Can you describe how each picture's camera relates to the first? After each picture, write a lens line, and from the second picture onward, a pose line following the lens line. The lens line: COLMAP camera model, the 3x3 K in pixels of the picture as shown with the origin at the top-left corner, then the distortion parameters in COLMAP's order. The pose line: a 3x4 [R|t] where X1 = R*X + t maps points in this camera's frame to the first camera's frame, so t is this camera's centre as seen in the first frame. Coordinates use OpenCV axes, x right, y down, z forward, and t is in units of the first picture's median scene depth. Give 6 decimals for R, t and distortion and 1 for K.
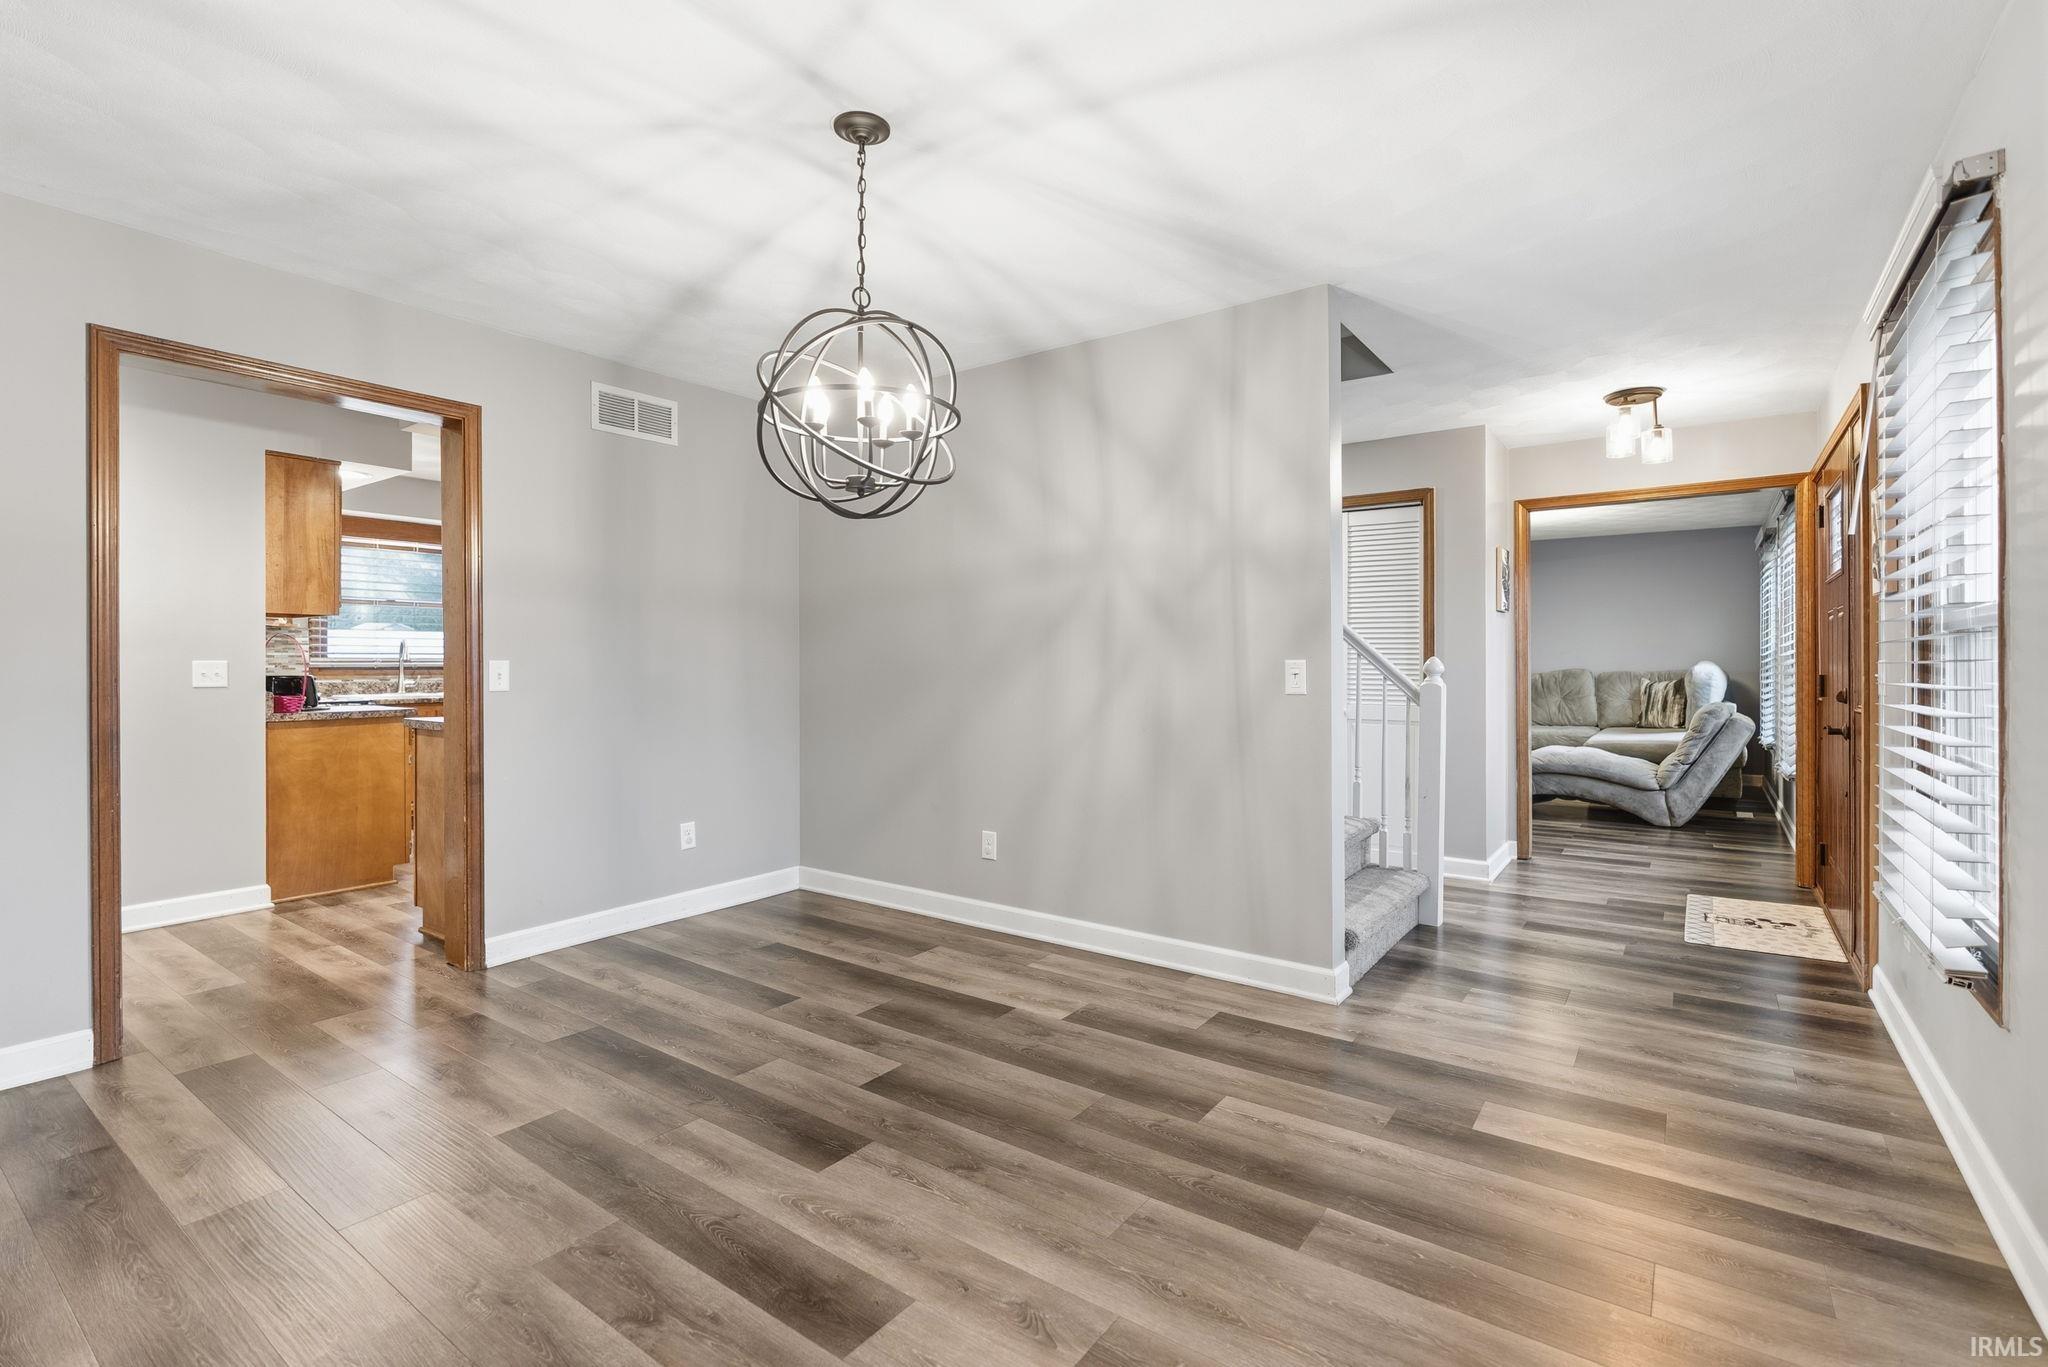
lens RADIAL K [[945.7, 0, 1031.8], [0, 945.7, 655.4], [0, 0, 1]] dist [-0.002303, -0.000148]
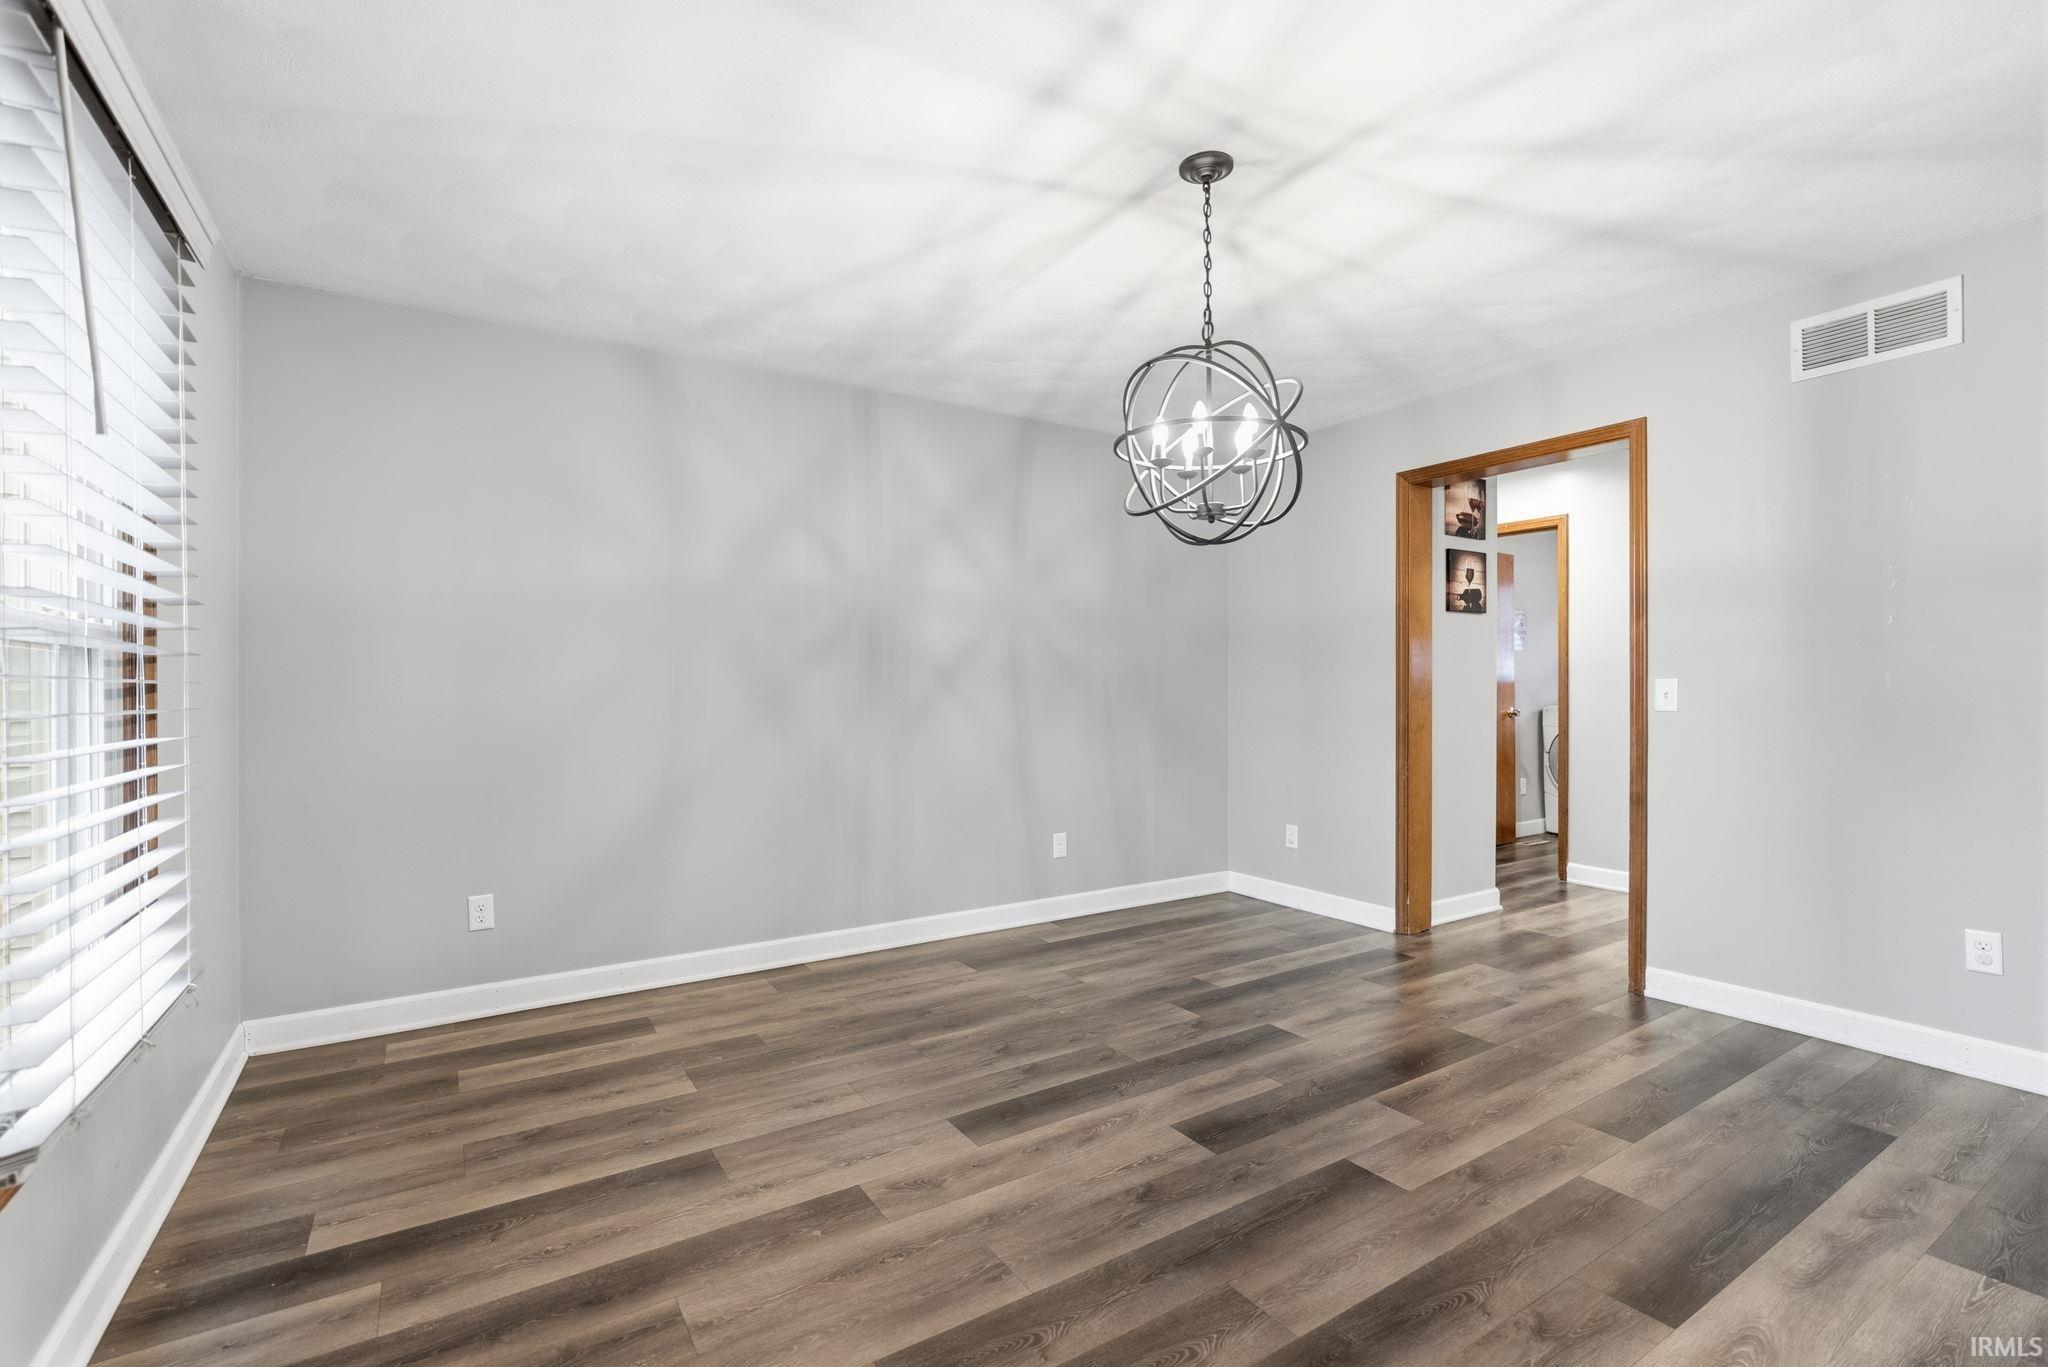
lens RADIAL K [[934.1, 0, 1039.8], [0, 934.1, 681.6], [0, 0, 1]] dist [-0.000852, -0.000128]
pose [[-0.375765, -0.003926, -0.926707, 0.708682], [0.016085, 0.999813, -0.010758, 0.010726], [0.926575, -0.018949, -0.375632, 1.023109]]
